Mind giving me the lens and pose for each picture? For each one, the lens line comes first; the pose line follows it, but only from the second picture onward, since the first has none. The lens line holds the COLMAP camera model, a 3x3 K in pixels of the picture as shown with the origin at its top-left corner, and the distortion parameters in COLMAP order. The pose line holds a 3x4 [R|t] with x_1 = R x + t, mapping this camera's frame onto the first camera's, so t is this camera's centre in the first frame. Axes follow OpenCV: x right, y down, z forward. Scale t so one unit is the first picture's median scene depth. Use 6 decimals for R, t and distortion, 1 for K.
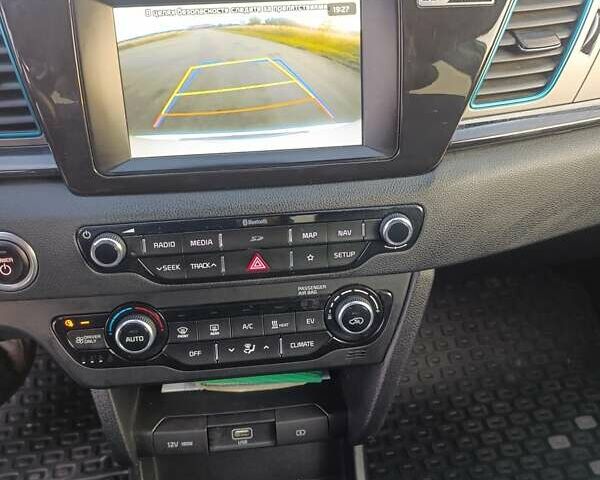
lens RADIAL K [[515.0, 0, 317.5], [0, 515.0, 239.8], [0, 0, 1]] dist [0.015600, -0.053686]
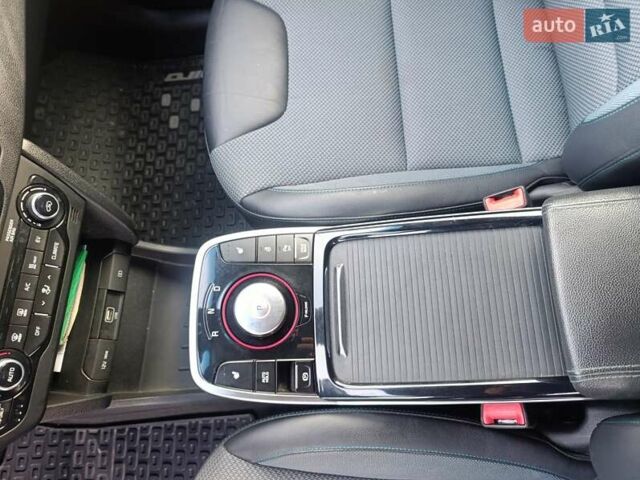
lens RADIAL K [[447.1, 0, 320.0], [0, 447.1, 240.0], [0, 0, 1]] dist [0.007578, -0.026238]
pose [[0.154582, -0.953984, 0.256943, -0.176081], [0.711737, 0.287903, 0.640736, -0.052916], [-0.685226, 0.083829, 0.723490, -0.282823]]
